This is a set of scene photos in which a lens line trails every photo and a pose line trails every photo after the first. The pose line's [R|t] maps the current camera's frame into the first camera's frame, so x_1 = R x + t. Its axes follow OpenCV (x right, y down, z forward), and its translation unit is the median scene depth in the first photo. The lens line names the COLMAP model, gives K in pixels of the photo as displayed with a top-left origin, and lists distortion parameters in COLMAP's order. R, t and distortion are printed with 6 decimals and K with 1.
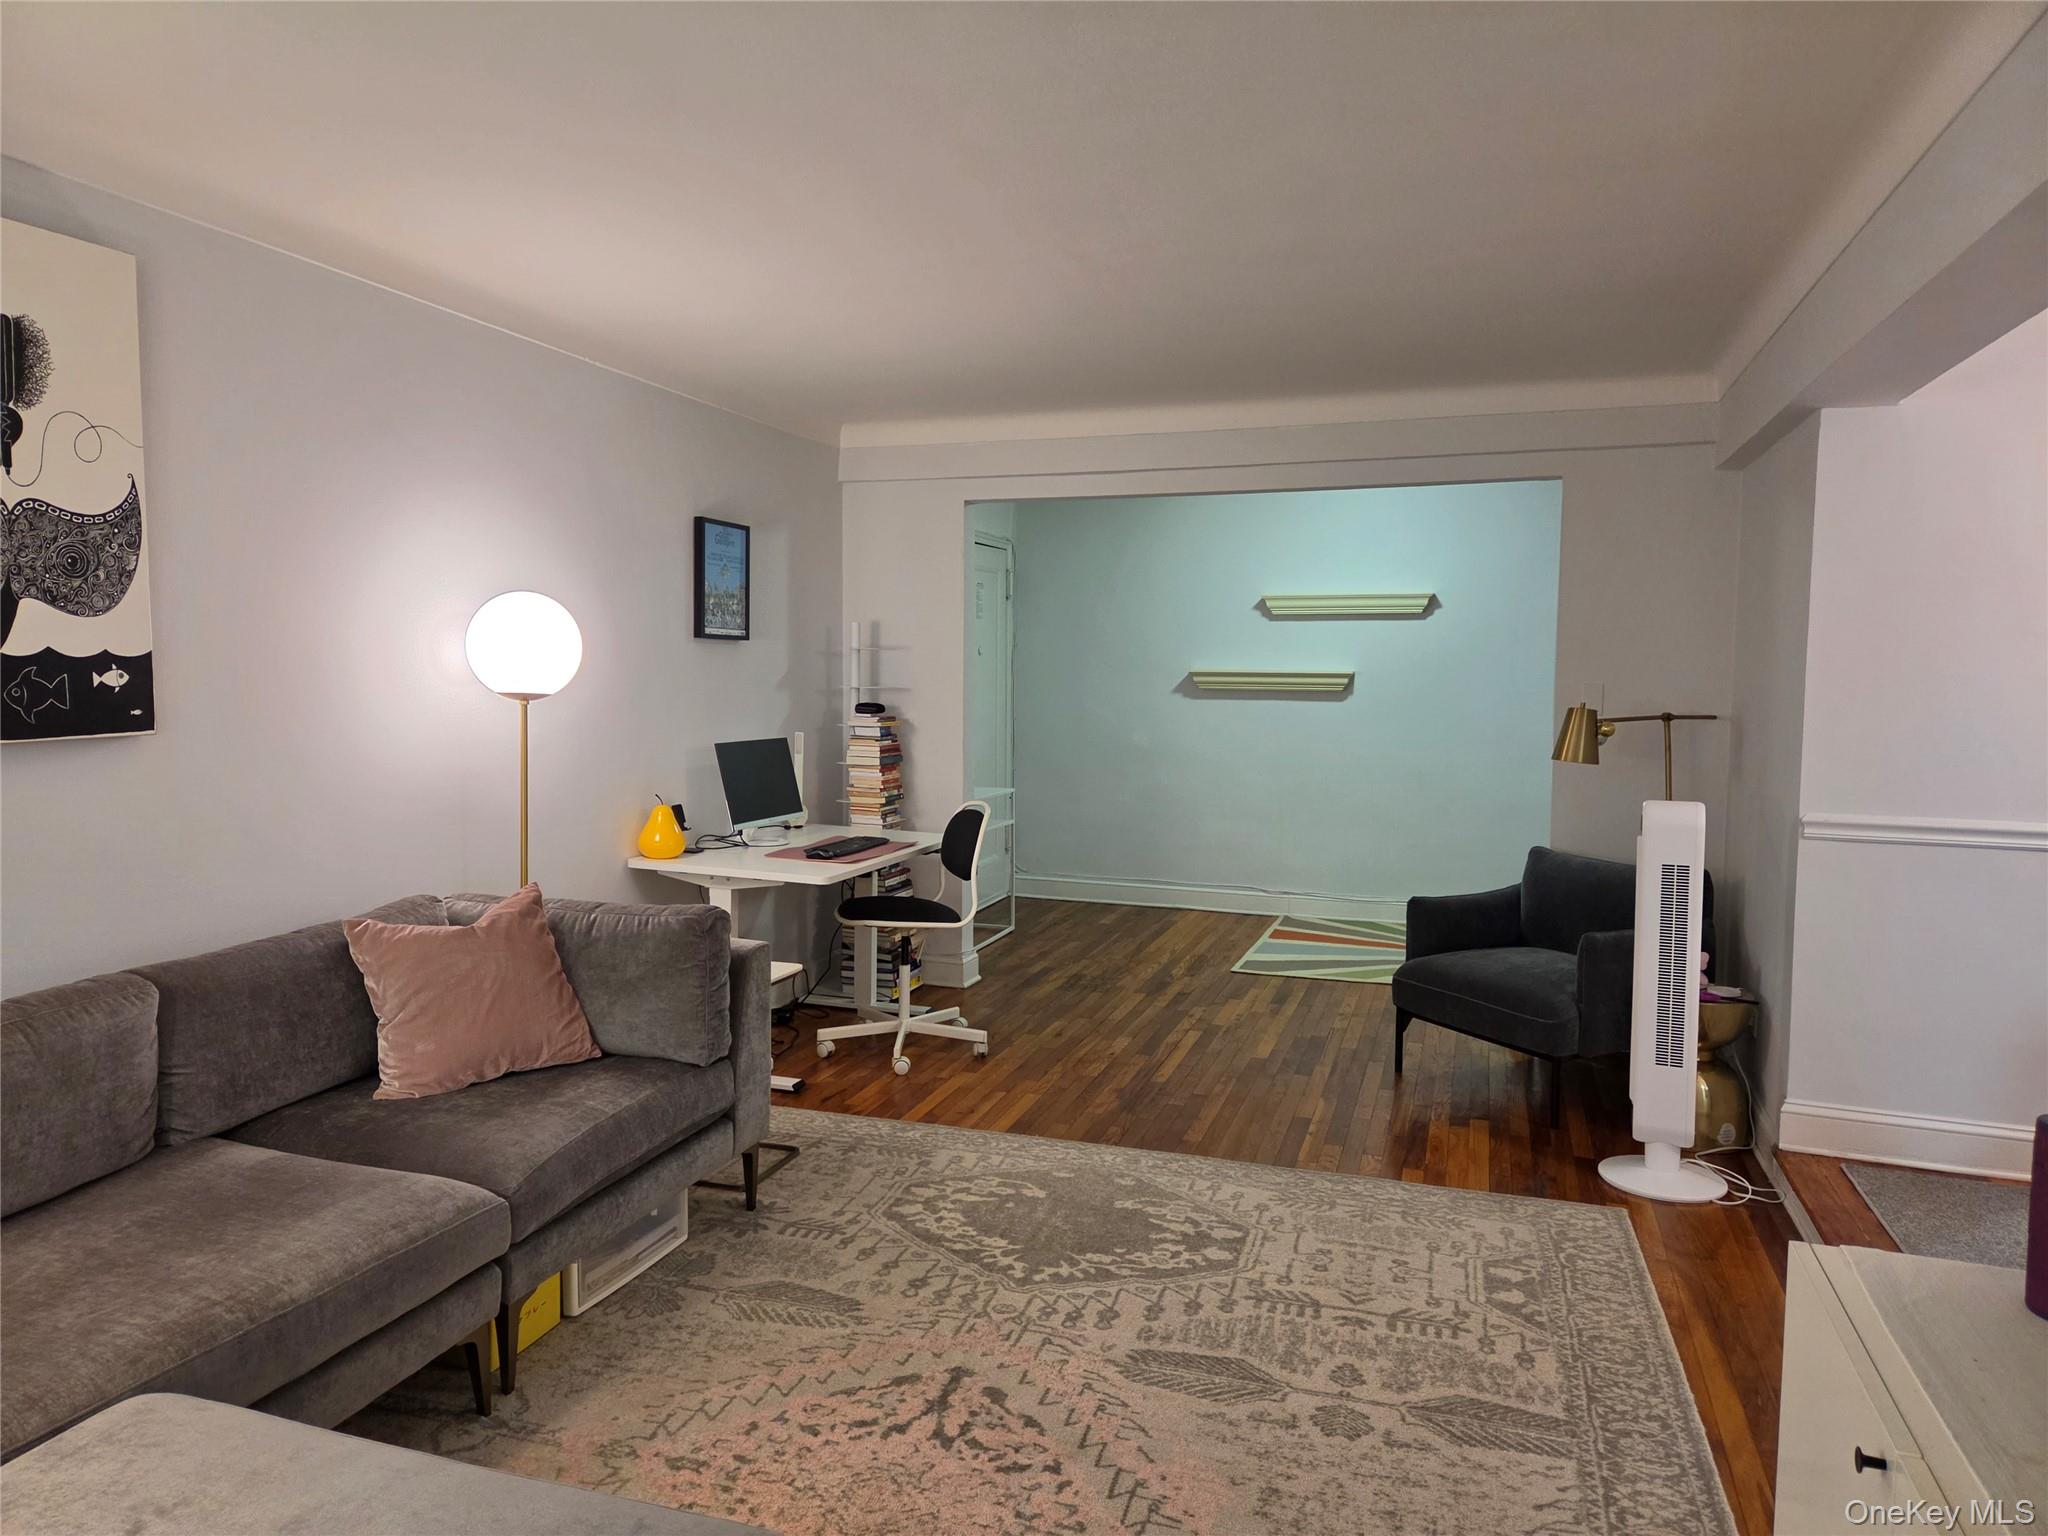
lens RADIAL K [[1346.4, 0, 1020.1], [0, 1346.4, 782.7], [0, 0, 1]] dist [0.074993, -0.084166]
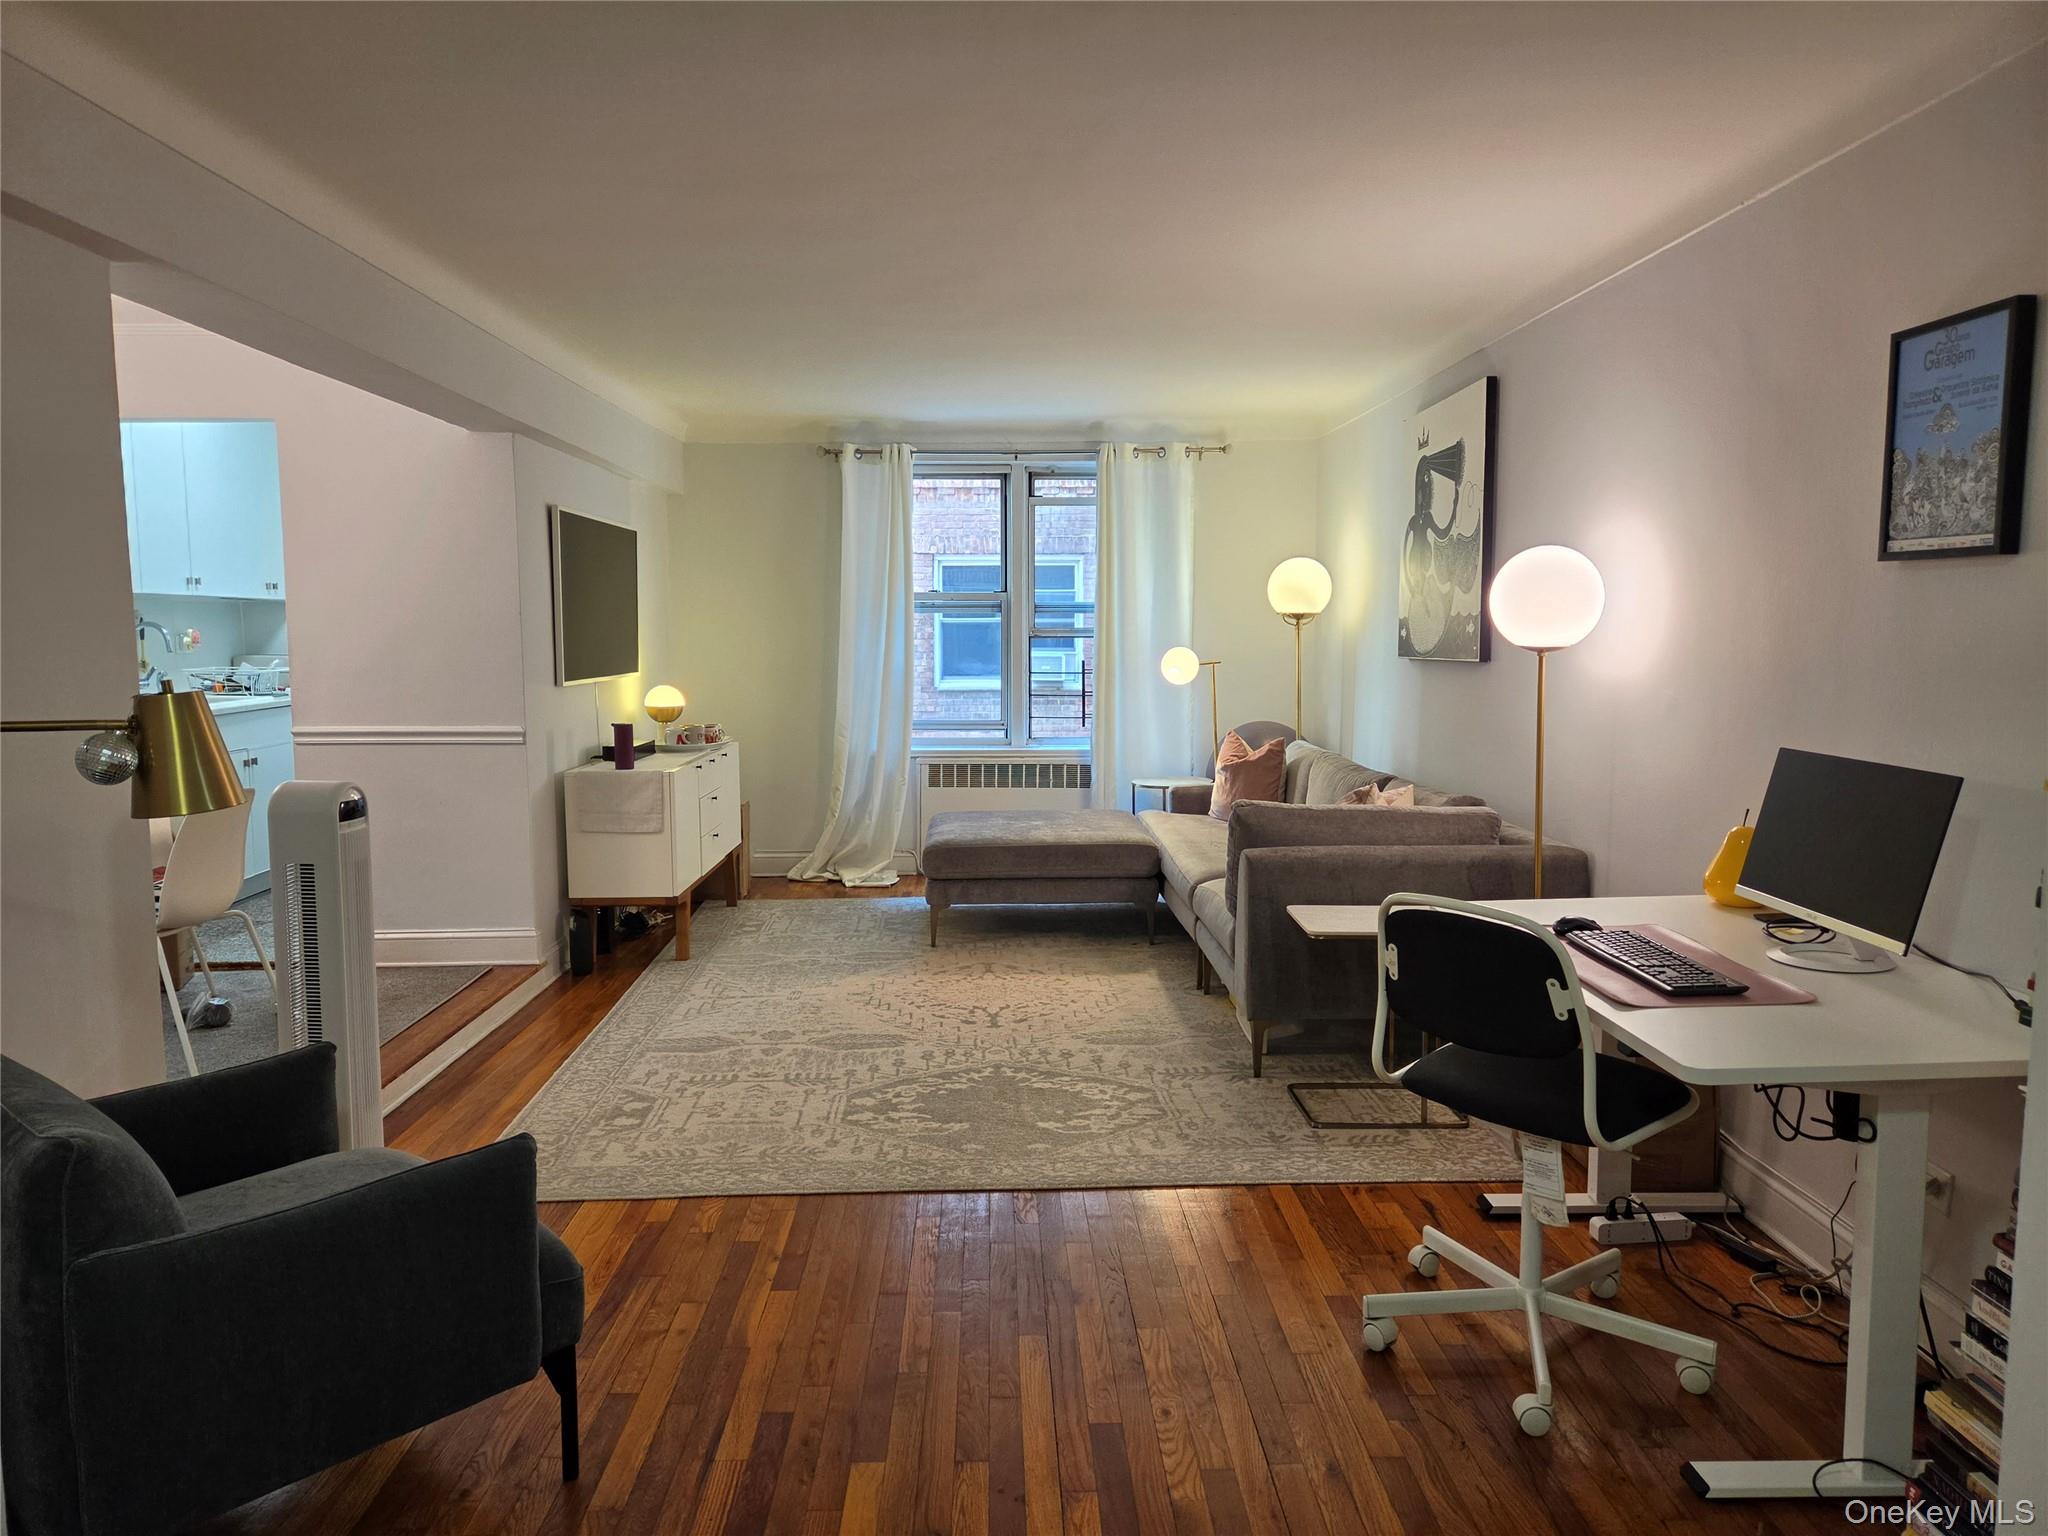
lens RADIAL K [[1346.4, 0, 1020.1], [0, 1346.4, 782.7], [0, 0, 1]] dist [0.074993, -0.084166]
pose [[-0.938699, 0.034334, -0.343025, 0.416841], [-0.035174, 0.980296, 0.194375, -0.170984], [0.342940, 0.194525, -0.918995, 2.087932]]
